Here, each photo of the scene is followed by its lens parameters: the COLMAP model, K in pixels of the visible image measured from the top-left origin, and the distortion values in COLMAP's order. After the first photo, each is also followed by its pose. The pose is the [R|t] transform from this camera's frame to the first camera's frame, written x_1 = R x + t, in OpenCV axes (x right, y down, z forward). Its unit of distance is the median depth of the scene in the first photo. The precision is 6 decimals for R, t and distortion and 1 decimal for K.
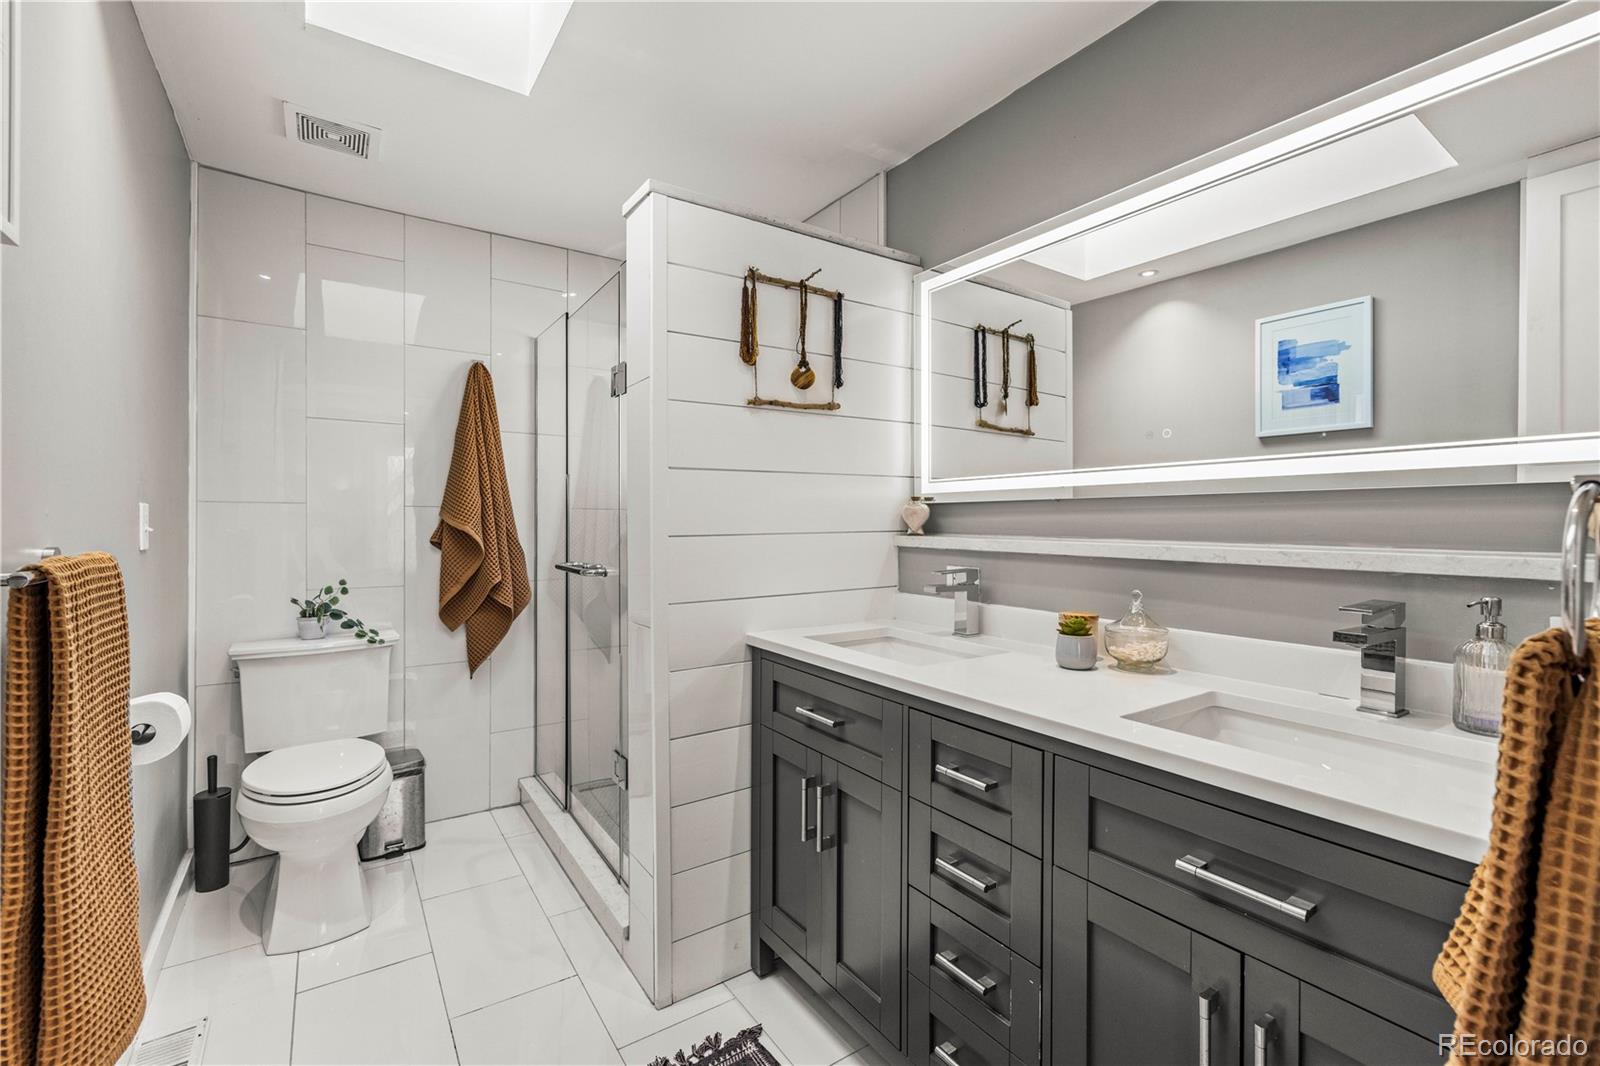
lens RADIAL K [[689.3, 0, 799.7], [0, 689.3, 525.7], [0, 0, 1]] dist [0.001709, 0.000231]
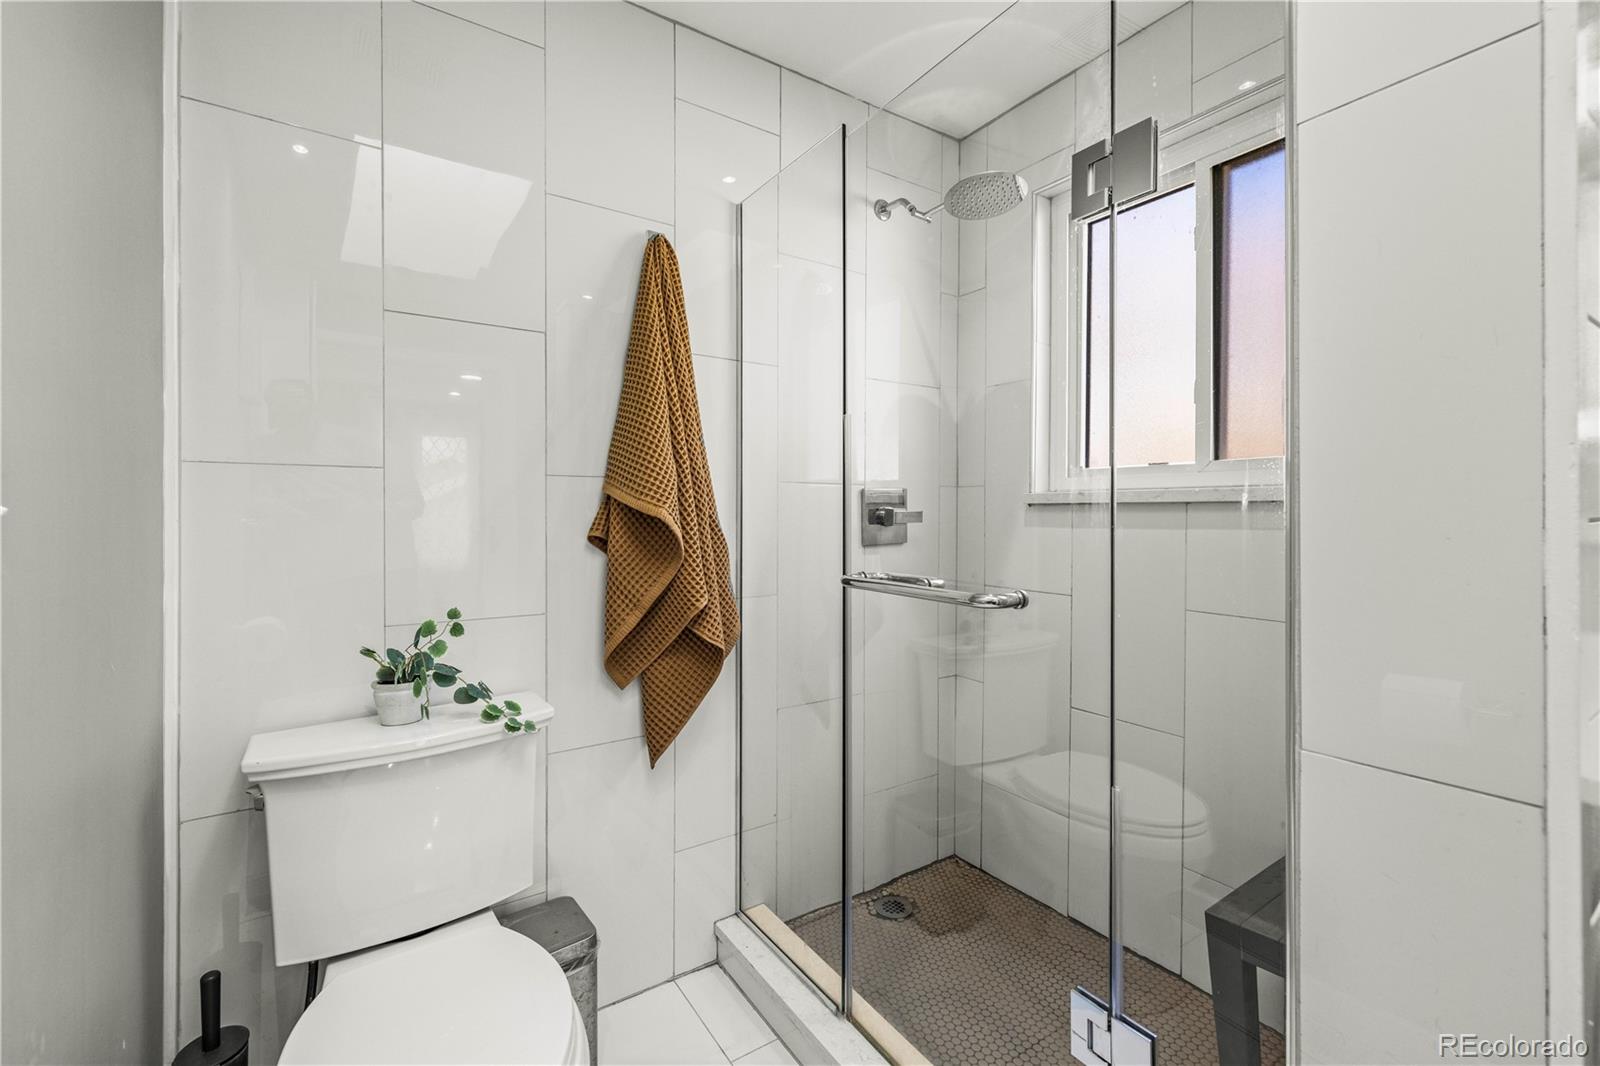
lens RADIAL K [[679.5, 0, 801.9], [0, 679.5, 515.0], [0, 0, 1]] dist [-0.001026, 0.000547]
pose [[0.999931, -0.003961, -0.011048, -0.386101], [0.003965, 0.999992, 0.000276, 0.006468], [0.011046, -0.000320, 0.999939, 0.475862]]
